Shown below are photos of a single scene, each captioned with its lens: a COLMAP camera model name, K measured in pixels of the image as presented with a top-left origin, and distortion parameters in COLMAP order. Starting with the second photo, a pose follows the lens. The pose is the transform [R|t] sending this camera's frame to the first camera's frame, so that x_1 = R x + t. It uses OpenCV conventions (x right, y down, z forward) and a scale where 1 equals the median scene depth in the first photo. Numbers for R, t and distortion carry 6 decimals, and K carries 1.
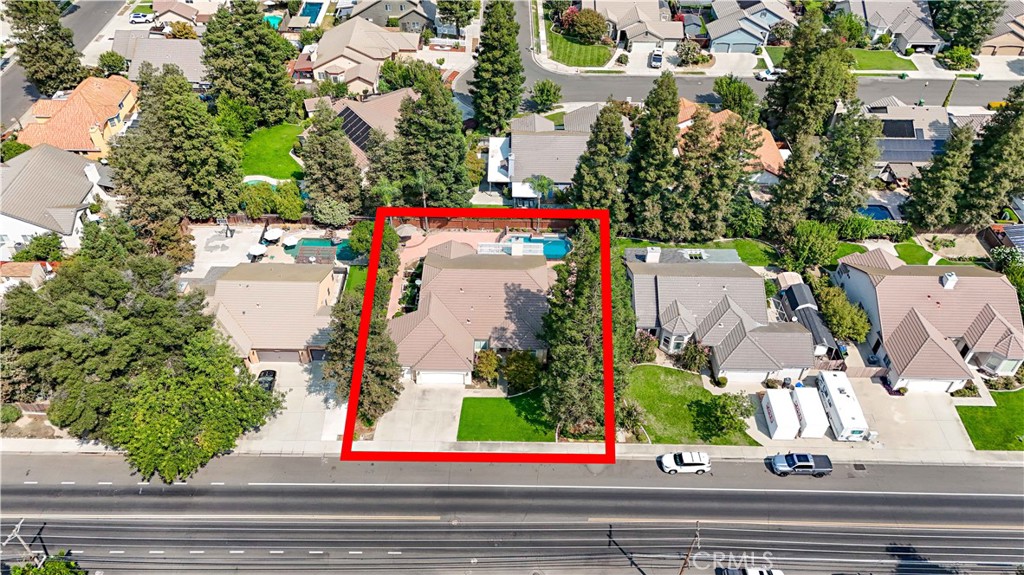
lens RADIAL K [[748.5, 0, 512.0], [0, 748.5, 287.5], [0, 0, 1]] dist [0.078841, -0.073632]
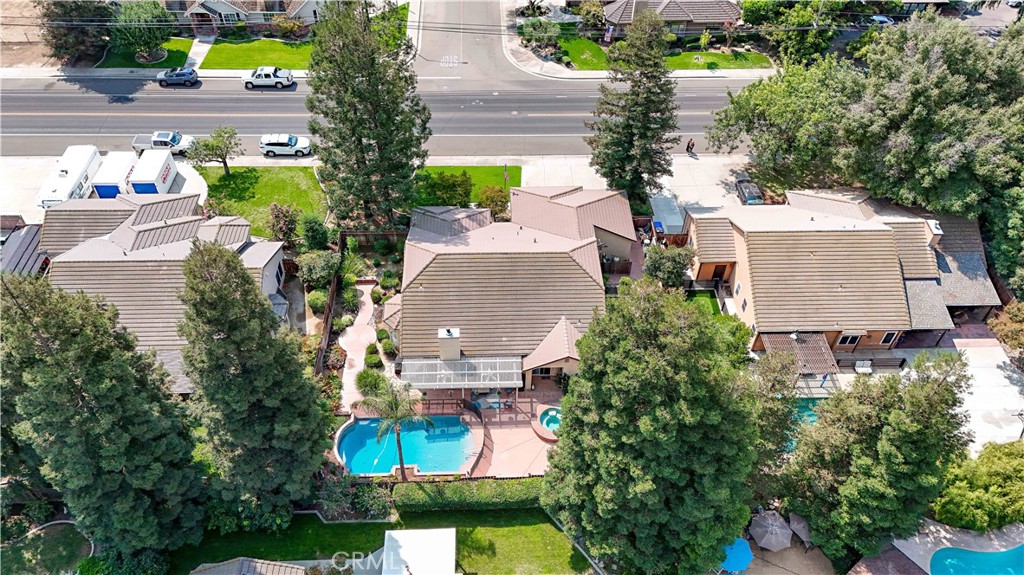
lens RADIAL K [[748.5, 0, 512.0], [0, 748.5, 287.5], [0, 0, 1]] dist [0.078841, -0.073632]
pose [[-0.998977, 0.007881, -0.044540, -0.017557], [-0.044433, 0.013267, 0.998924, -0.680430], [0.008463, 0.999881, -0.012903, 1.085911]]
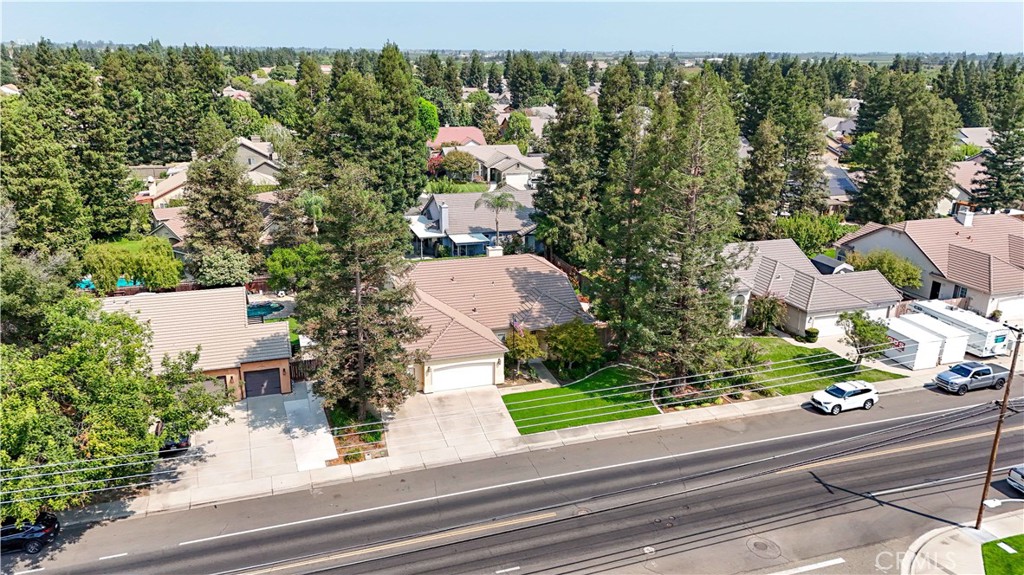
lens RADIAL K [[748.5, 0, 512.0], [0, 748.5, 287.5], [0, 0, 1]] dist [0.078841, -0.073632]
pose [[0.948131, -0.106683, 0.299444, -0.237958], [0.222733, 0.895049, -0.386363, 0.311848], [-0.226798, 0.433019, 0.872386, 0.372105]]
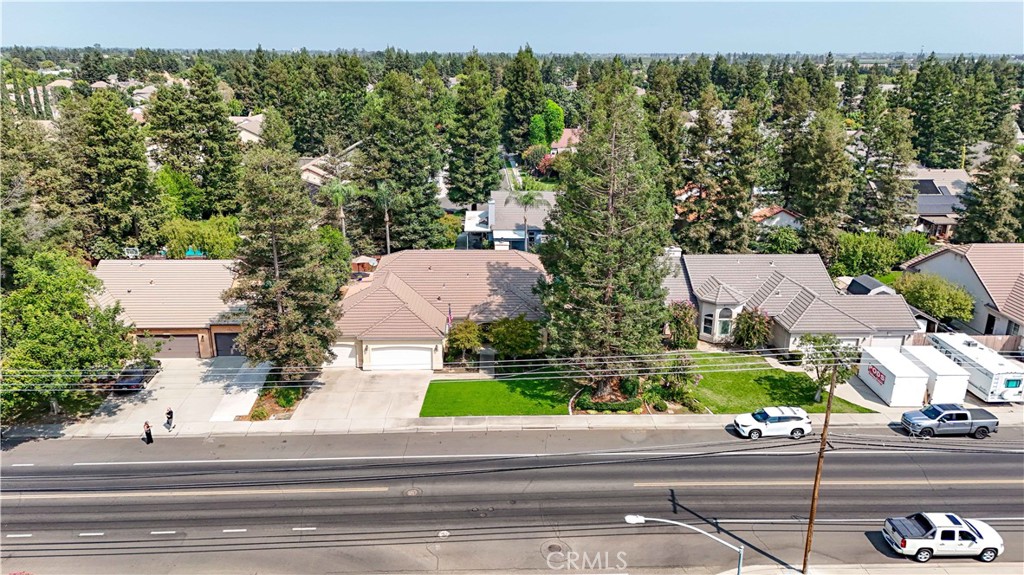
lens RADIAL K [[748.5, 0, 512.0], [0, 748.5, 287.5], [0, 0, 1]] dist [0.078841, -0.073632]
pose [[0.999122, -0.025813, 0.032987, -0.010377], [0.037426, 0.903783, -0.426351, 0.358461], [-0.018808, 0.427211, 0.903956, 0.331808]]
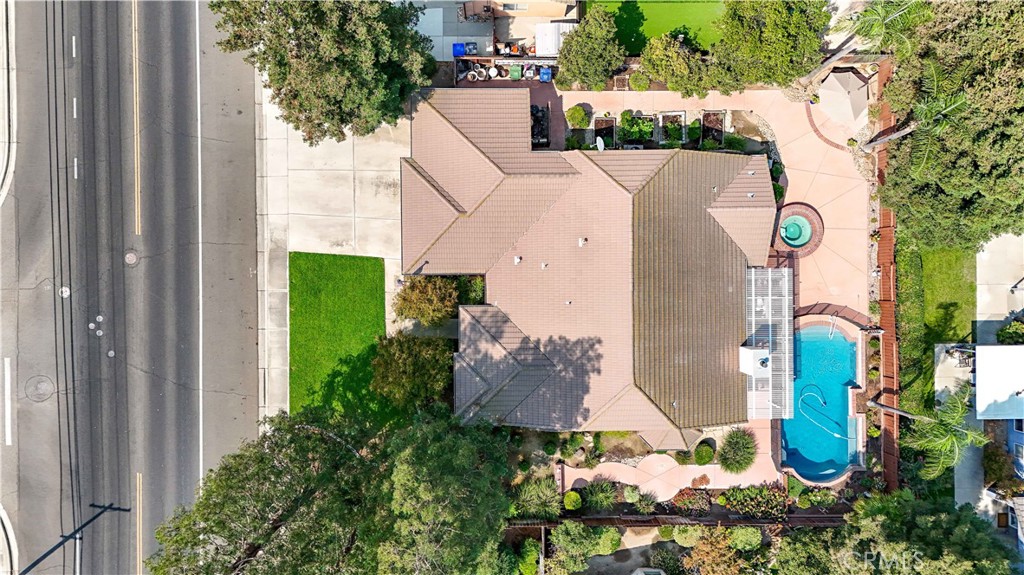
lens RADIAL K [[748.5, 0, 512.0], [0, 748.5, 287.5], [0, 0, 1]] dist [0.078841, -0.073632]
pose [[0.010135, 0.999946, -0.002240, -0.040848], [-0.686572, 0.008587, 0.727011, -0.306421], [0.726991, -0.005830, 0.686622, 0.680812]]
